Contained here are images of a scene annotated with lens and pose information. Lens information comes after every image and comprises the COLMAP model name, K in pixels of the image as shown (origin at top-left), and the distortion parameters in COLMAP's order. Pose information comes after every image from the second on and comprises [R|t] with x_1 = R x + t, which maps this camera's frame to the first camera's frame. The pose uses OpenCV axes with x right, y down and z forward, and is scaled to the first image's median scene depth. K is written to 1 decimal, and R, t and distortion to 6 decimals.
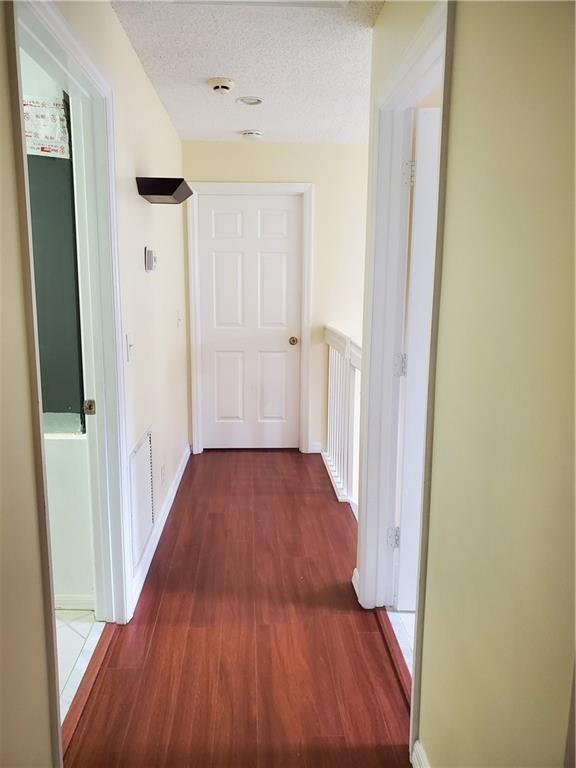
lens RADIAL K [[593.0, 0, 287.3], [0, 593.0, 381.5], [0, 0, 1]] dist [0.036249, -0.002615]
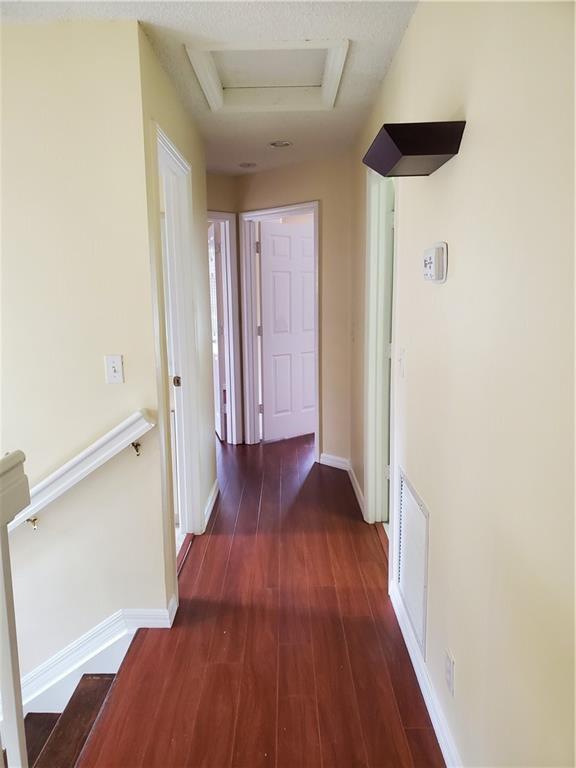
lens RADIAL K [[593.0, 0, 288.1], [0, 593.0, 385.0], [0, 0, 1]] dist [0.036249, -0.002615]
pose [[-0.998333, -0.007267, 0.057261, -0.125848], [0.012131, 0.943468, 0.331240, -0.328893], [-0.056431, 0.331383, -0.941807, 1.829109]]
